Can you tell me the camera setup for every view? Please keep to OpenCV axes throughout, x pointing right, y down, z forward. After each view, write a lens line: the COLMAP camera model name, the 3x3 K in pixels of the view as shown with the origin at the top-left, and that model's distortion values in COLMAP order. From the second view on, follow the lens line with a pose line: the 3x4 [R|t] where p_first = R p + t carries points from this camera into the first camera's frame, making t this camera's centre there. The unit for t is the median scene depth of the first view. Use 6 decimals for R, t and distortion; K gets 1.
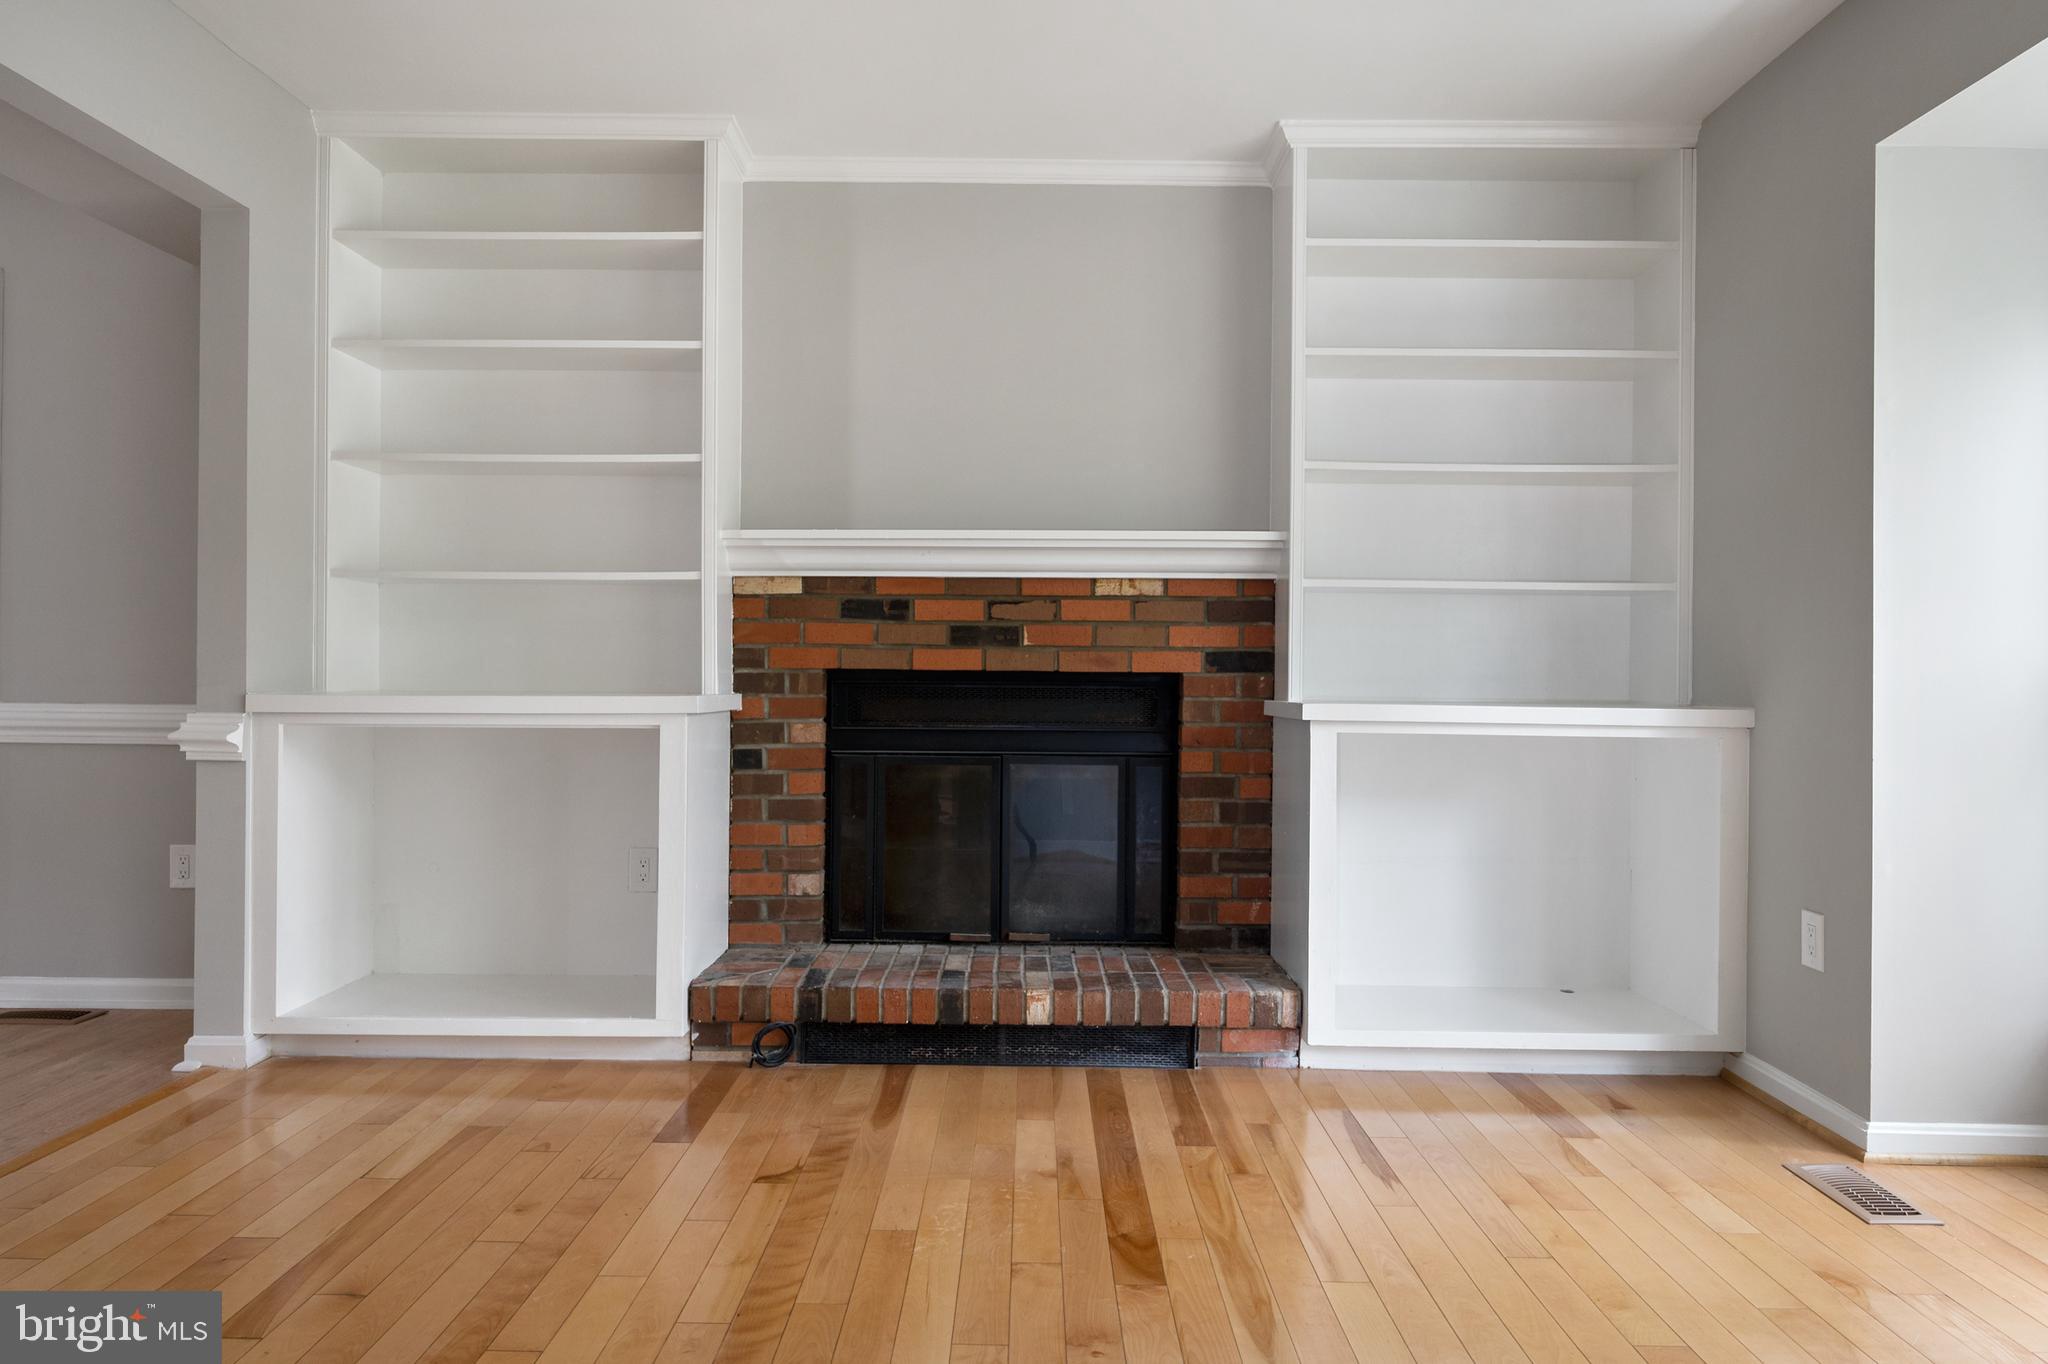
lens RADIAL K [[1334.6, 0, 1023.2], [0, 1334.6, 676.0], [0, 0, 1]] dist [-0.004673, -0.000487]
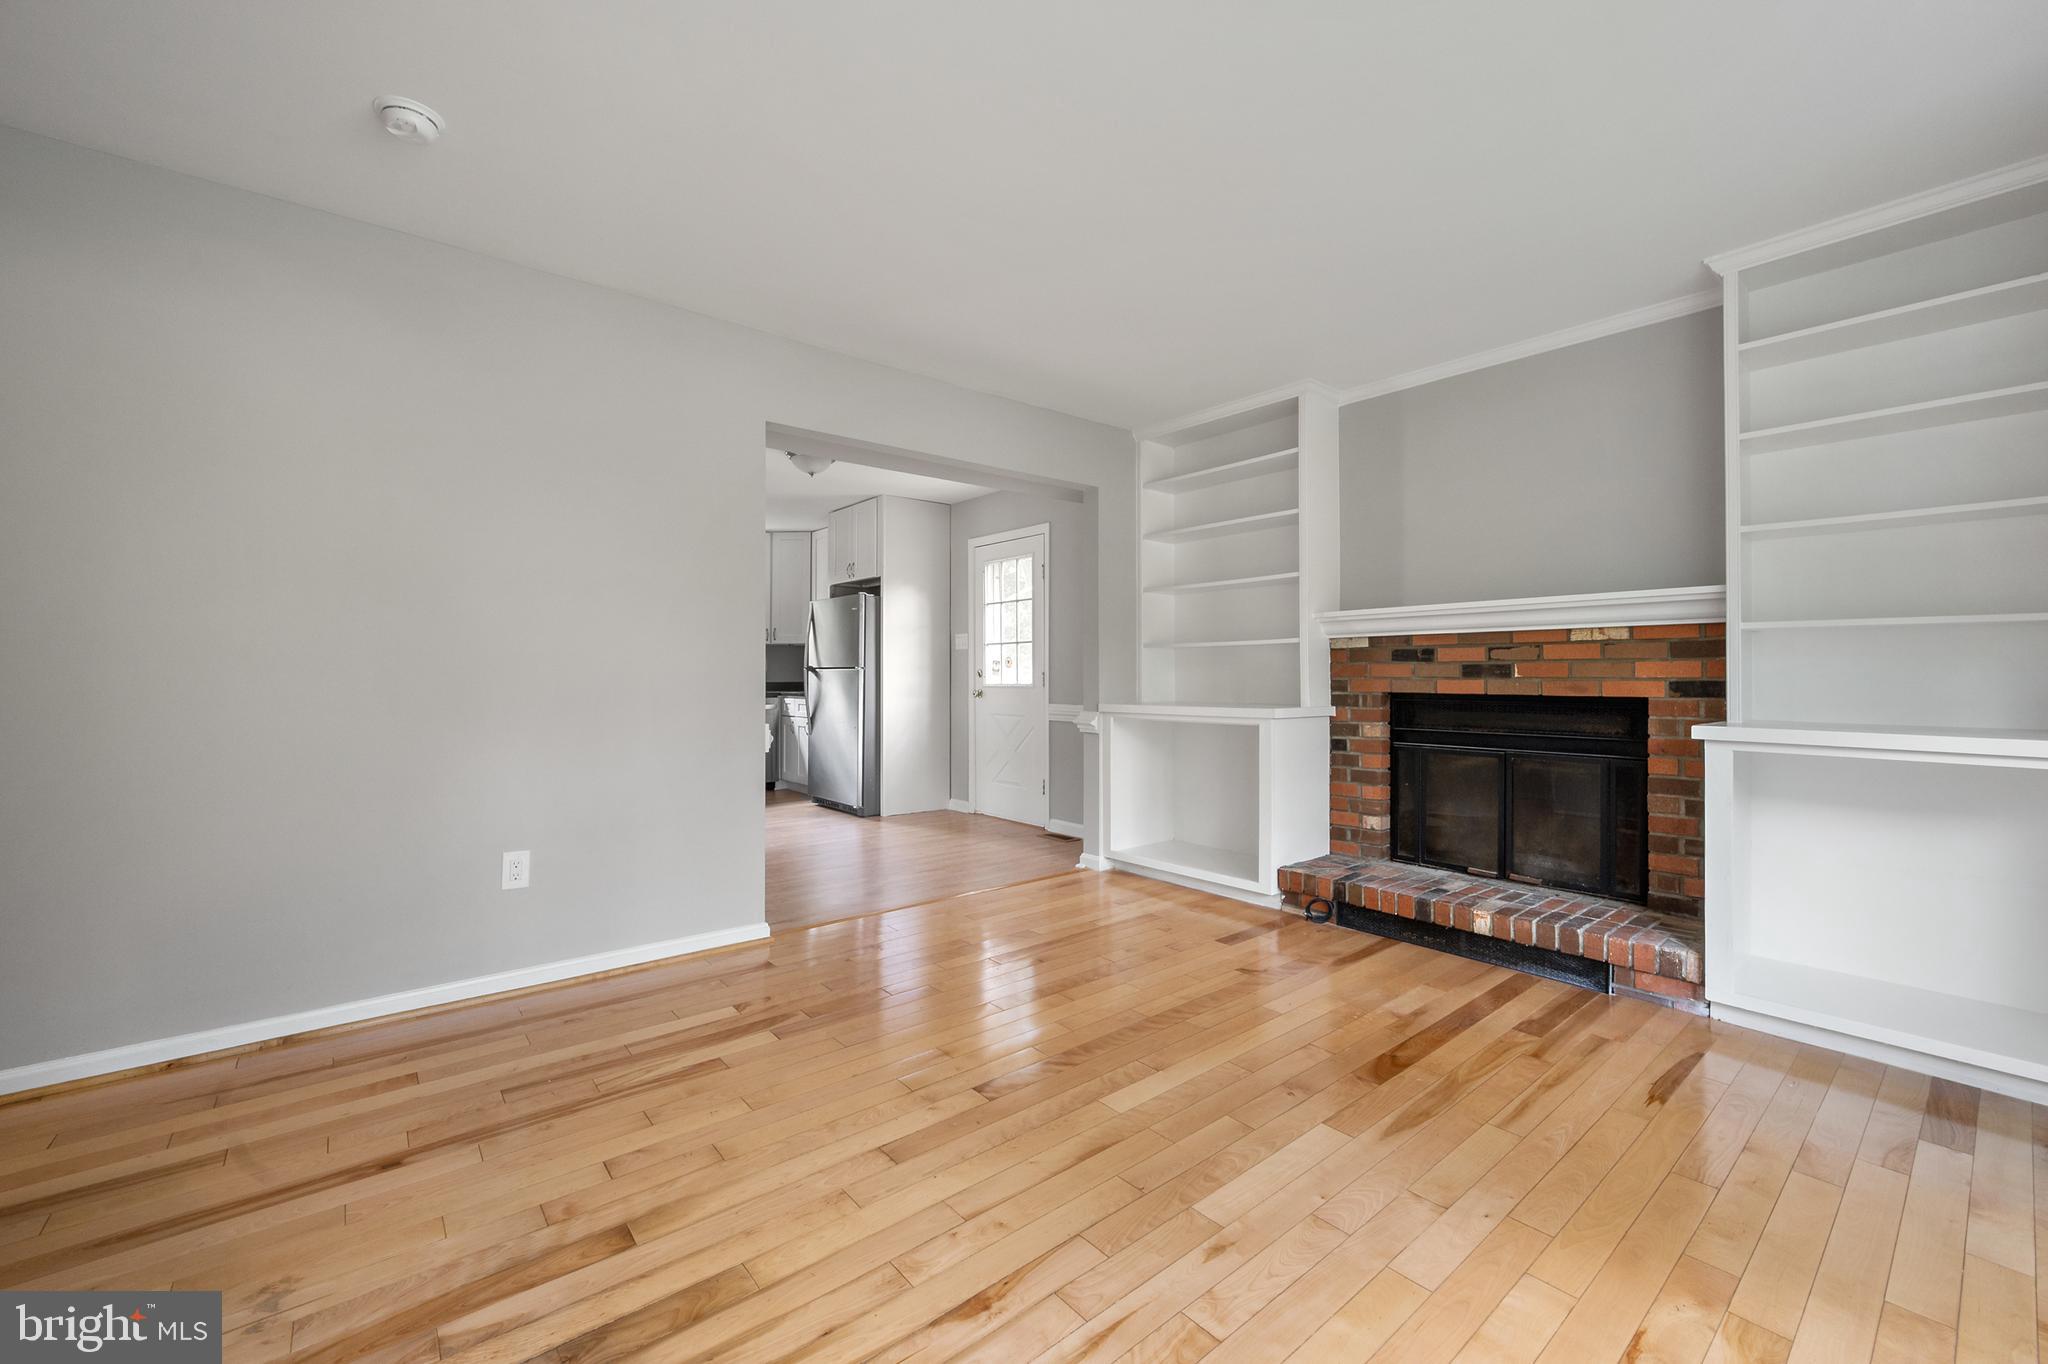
lens RADIAL K [[830.2, 0, 1028.4], [0, 830.2, 670.1], [0, 0, 1]] dist [0.000524, -0.000033]
pose [[0.643216, -0.012914, -0.765576, 0.366860], [0.005015, 0.999907, -0.012652, -0.022742], [0.765668, 0.004298, 0.643221, 0.011347]]
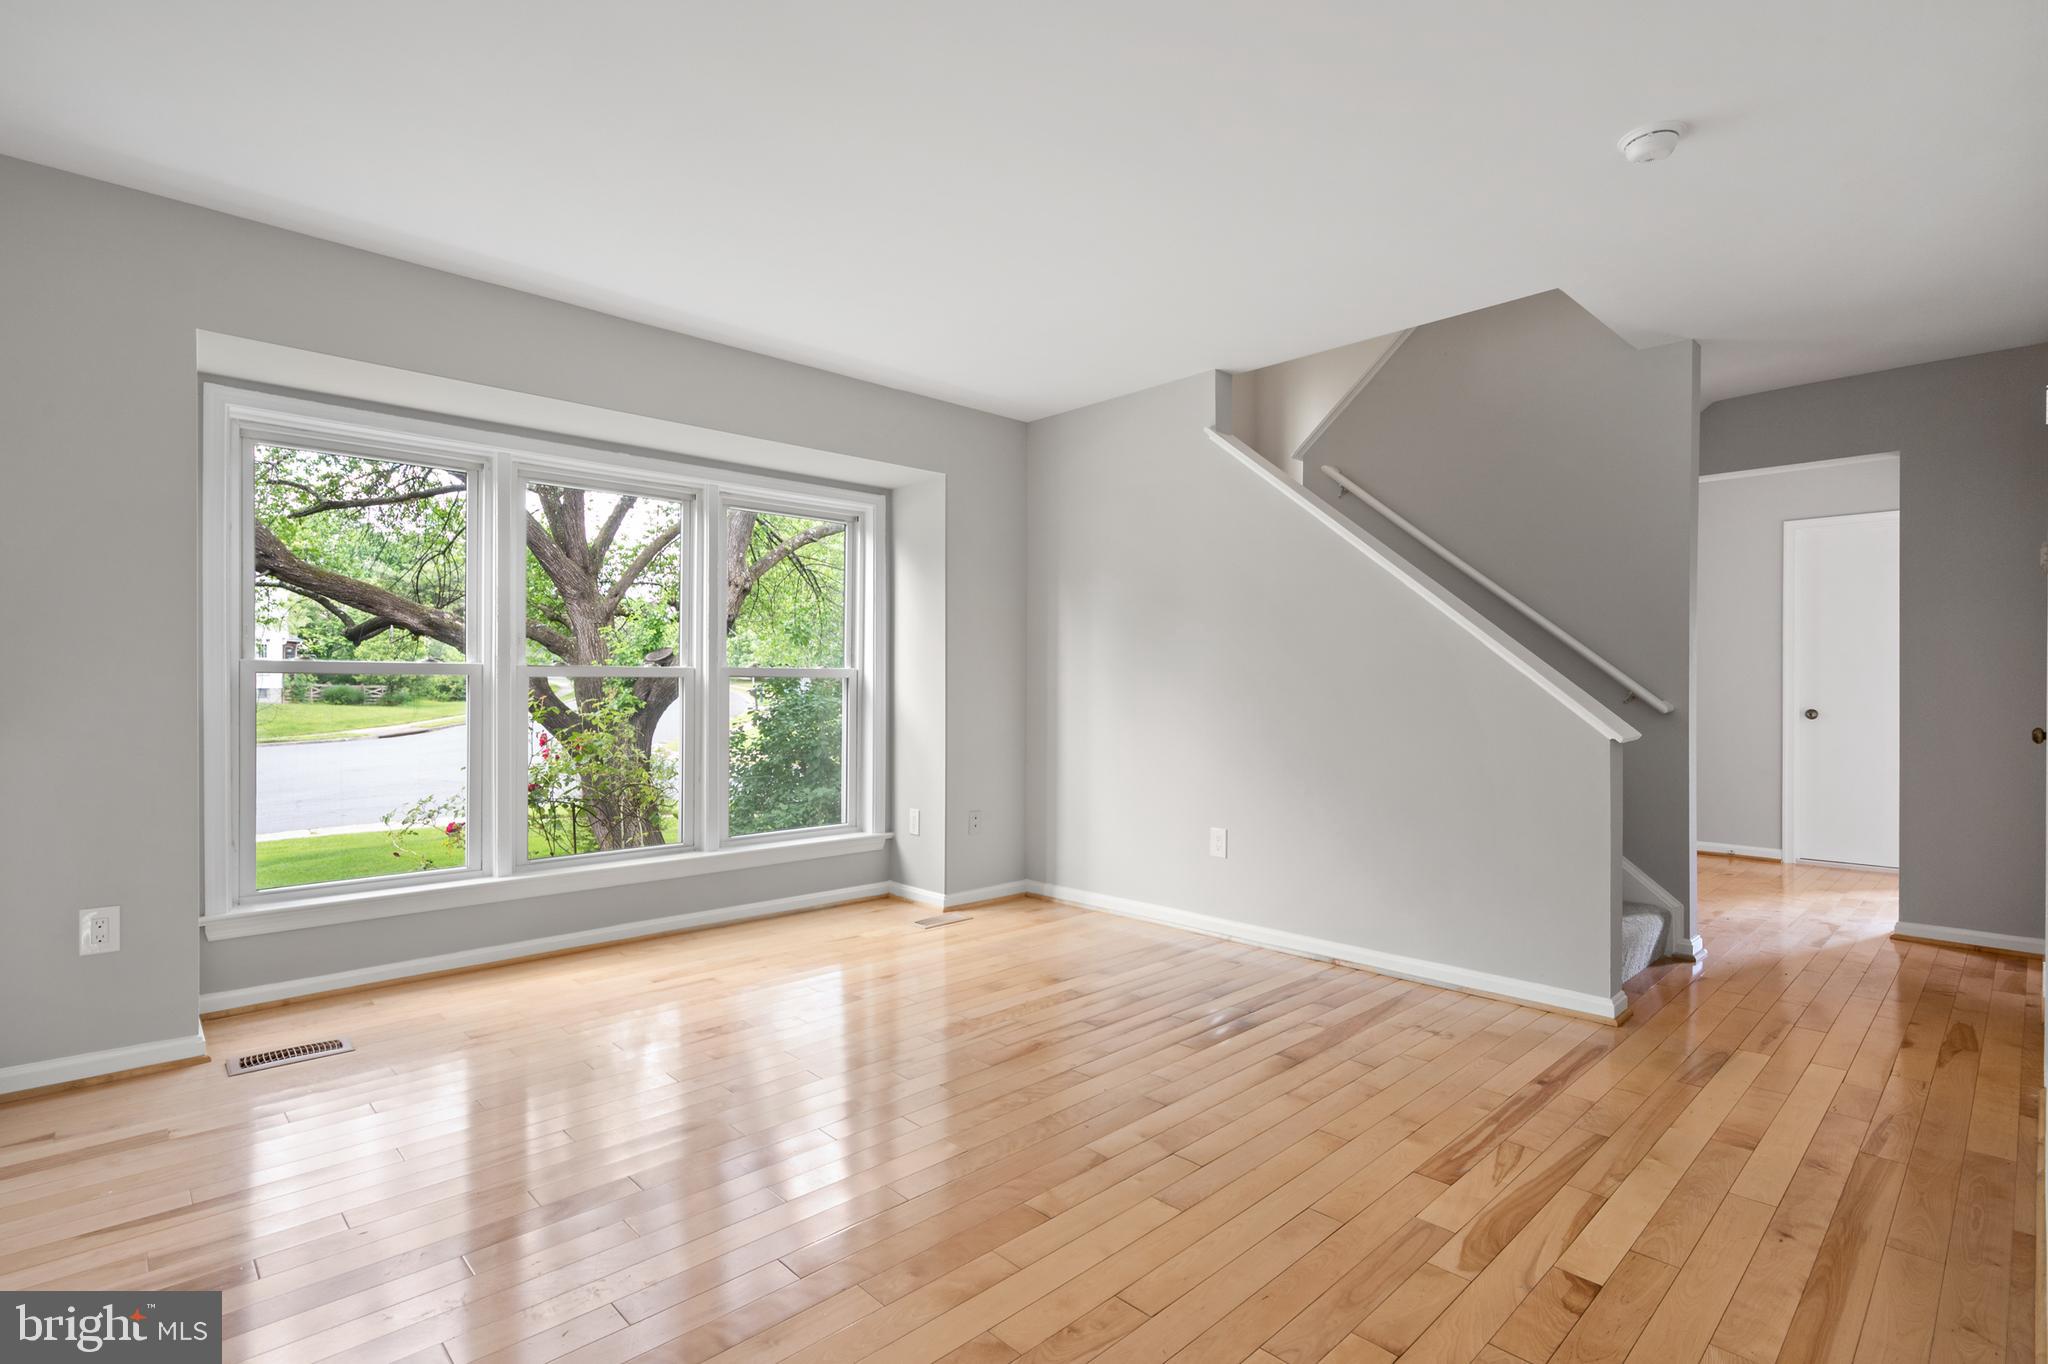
lens RADIAL K [[976.2, 0, 1024.0], [0, 976.2, 682.0], [0, 0, 1]] dist [-0.000649, -0.000397]
pose [[-0.696087, -0.005028, 0.717940, -0.535406], [-0.006097, 0.999981, 0.001092, -0.030540], [-0.717932, -0.003617, -0.696104, 0.841971]]
